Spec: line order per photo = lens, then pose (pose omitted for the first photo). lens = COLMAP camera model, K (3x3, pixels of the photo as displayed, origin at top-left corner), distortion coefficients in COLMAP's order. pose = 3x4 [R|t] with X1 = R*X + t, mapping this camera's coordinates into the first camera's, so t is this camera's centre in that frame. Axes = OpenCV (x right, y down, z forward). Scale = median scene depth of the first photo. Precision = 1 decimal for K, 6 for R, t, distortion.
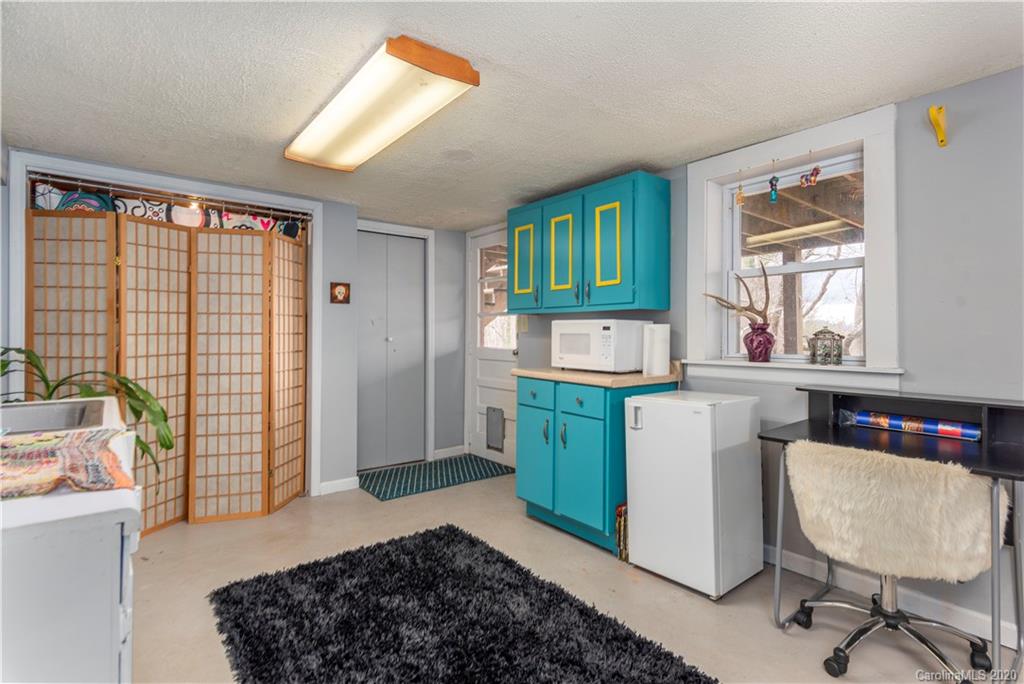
lens RADIAL K [[499.6, 0, 542.6], [0, 499.6, 327.7], [0, 0, 1]] dist [0.000233, -0.000058]
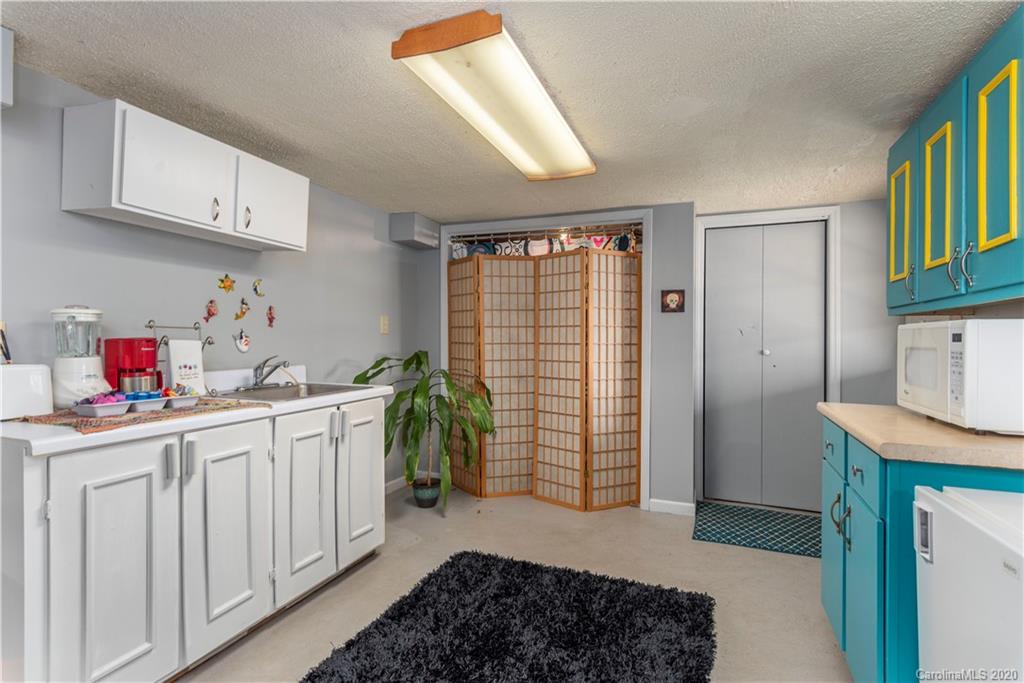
lens RADIAL K [[496.6, 0, 512.0], [0, 496.6, 341.5], [0, 0, 1]] dist [0.004132, 0.000092]
pose [[0.469144, 0.002180, -0.883119, 0.342786], [0.002116, 0.999991, 0.003592, 0.002684], [0.883119, -0.003554, 0.469136, 0.381564]]
